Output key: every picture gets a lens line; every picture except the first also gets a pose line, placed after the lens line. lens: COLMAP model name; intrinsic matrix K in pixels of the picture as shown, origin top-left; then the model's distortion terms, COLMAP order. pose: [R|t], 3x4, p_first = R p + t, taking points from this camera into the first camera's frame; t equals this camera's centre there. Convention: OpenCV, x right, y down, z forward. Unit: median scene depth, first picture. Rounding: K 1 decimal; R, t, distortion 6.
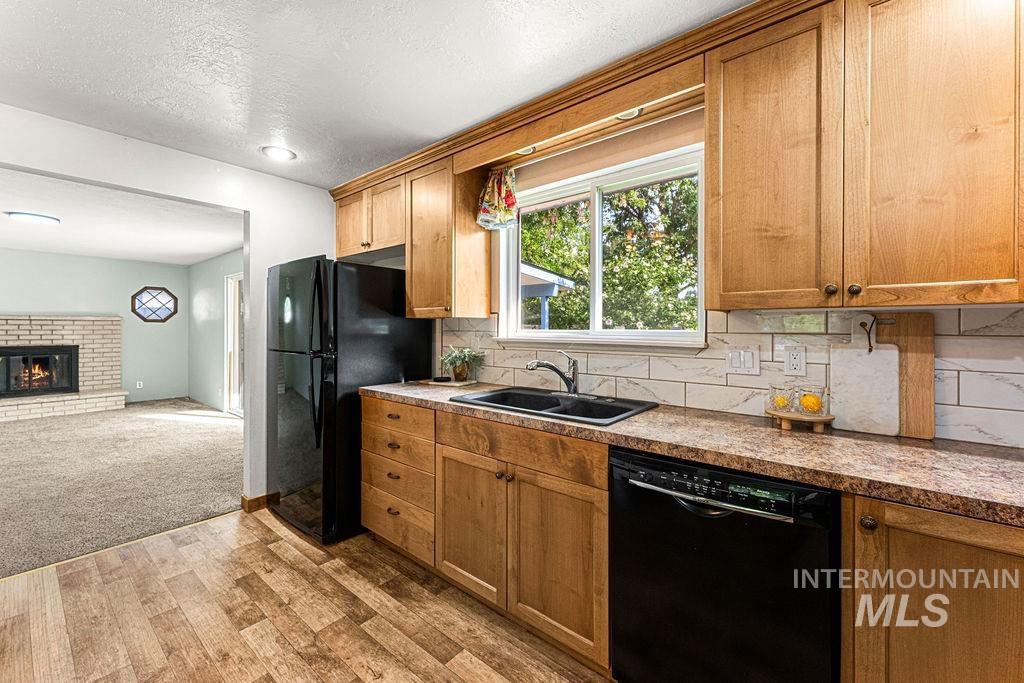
lens RADIAL K [[411.9, 0, 509.0], [0, 411.9, 328.5], [0, 0, 1]] dist [0.000153, -0.000169]
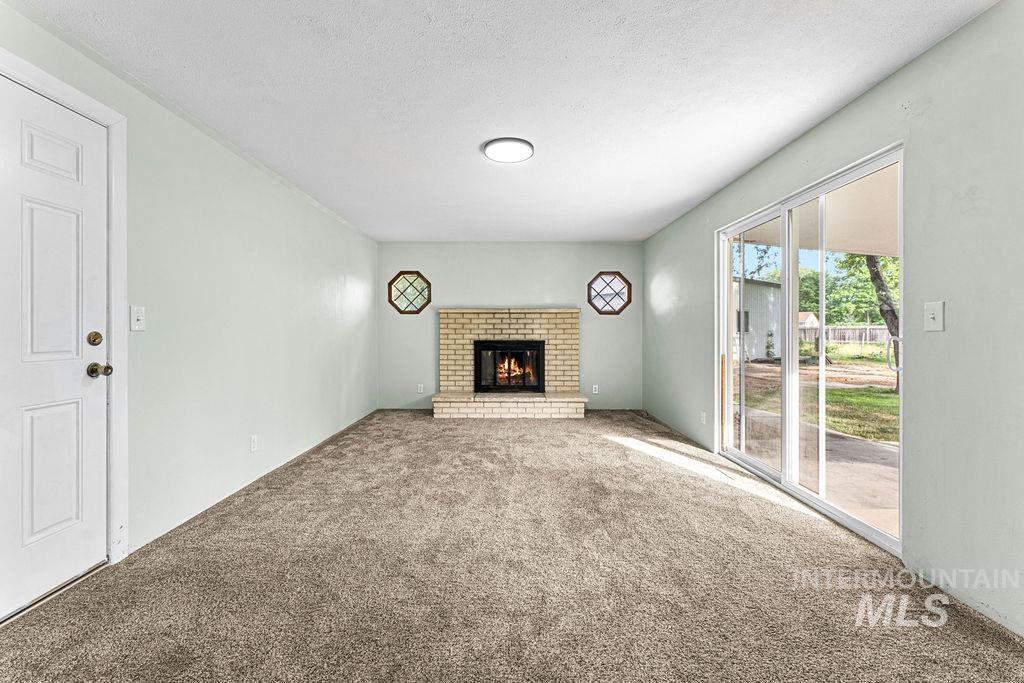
lens RADIAL K [[417.9, 0, 510.9], [0, 417.9, 335.7], [0, 0, 1]] dist [0.001594, -0.000401]
pose [[0.644958, 0.002099, -0.764215, -1.090904], [0.002355, 0.999986, 0.004734, 0.069835], [0.764214, -0.004853, 0.644944, 0.980366]]
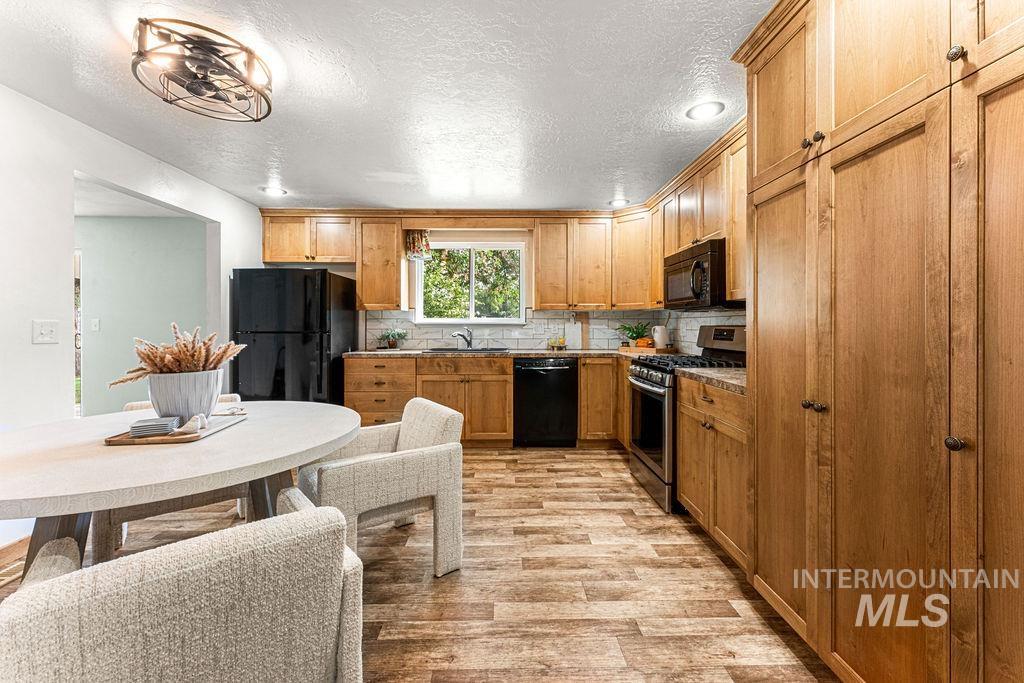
lens RADIAL K [[415.1, 0, 514.8], [0, 415.1, 327.1], [0, 0, 1]] dist [0.001486, -0.000121]
pose [[0.748800, -0.005391, 0.662774, -0.995402], [0.002518, 0.999983, 0.005289, 0.038341], [-0.662792, -0.002292, 0.748800, -0.681623]]
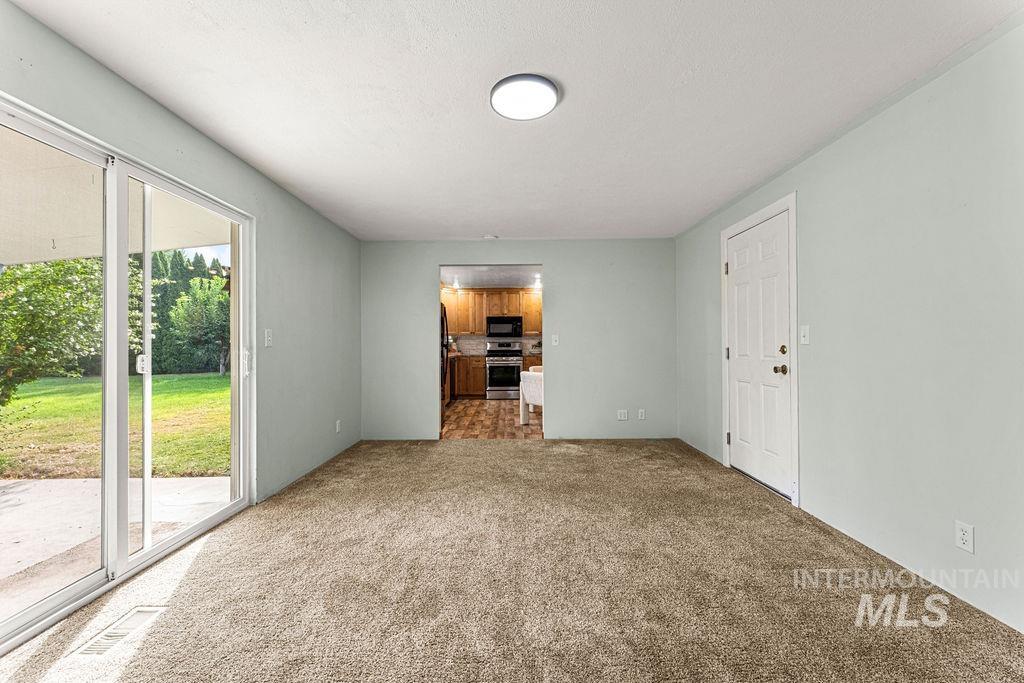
lens RADIAL K [[417.9, 0, 510.9], [0, 417.9, 335.7], [0, 0, 1]] dist [0.001594, -0.000401]
pose [[-0.642138, 0.016008, 0.766422, -2.753555], [0.001951, 0.999813, -0.019249, 0.057547], [-0.766586, -0.010865, -0.642049, 2.412939]]
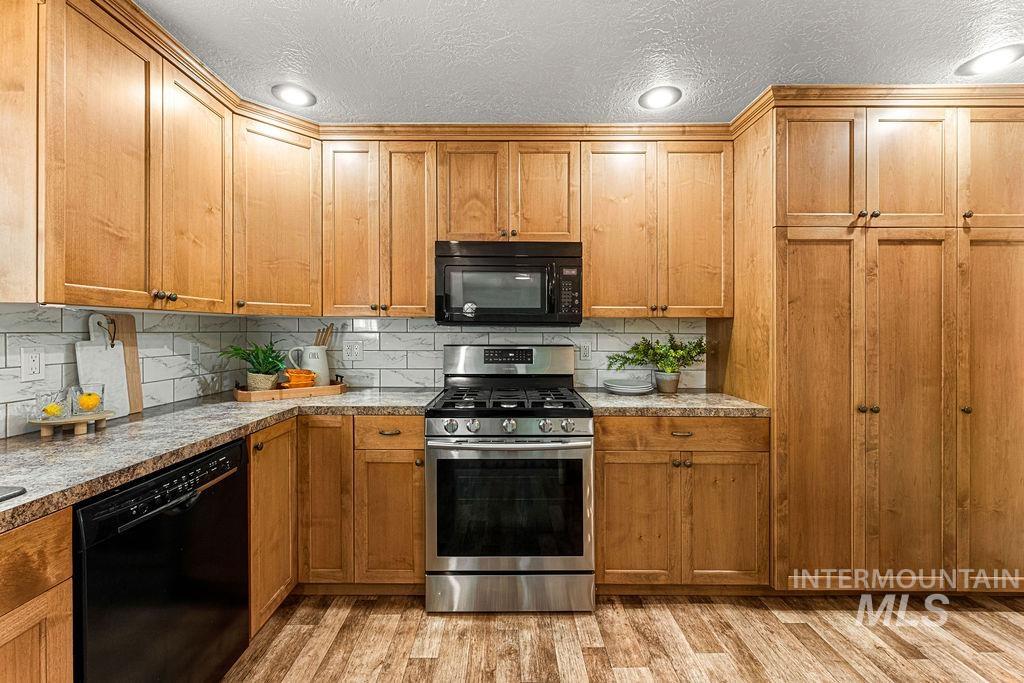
lens RADIAL K [[417.9, 0, 509.6], [0, 417.9, 330.1], [0, 0, 1]] dist [0.000937, -0.000164]
pose [[-0.645868, -0.003445, 0.763441, -0.442275], [-0.003086, 0.999993, 0.001901, 0.001030], [-0.763443, -0.001128, -0.645874, 0.561293]]
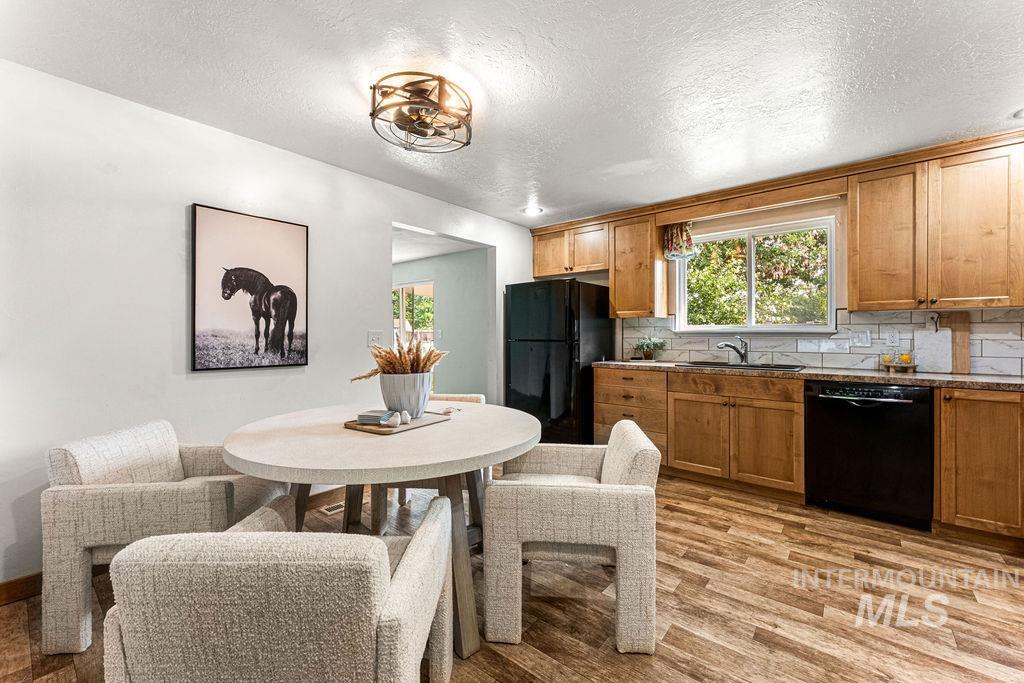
lens RADIAL K [[417.9, 0, 510.9], [0, 417.9, 335.7], [0, 0, 1]] dist [0.001594, -0.000401]
pose [[0.999971, -0.003179, 0.006886, -0.731795], [0.003166, 0.999993, 0.001909, 0.040249], [-0.006892, -0.001887, 0.999974, -0.616692]]
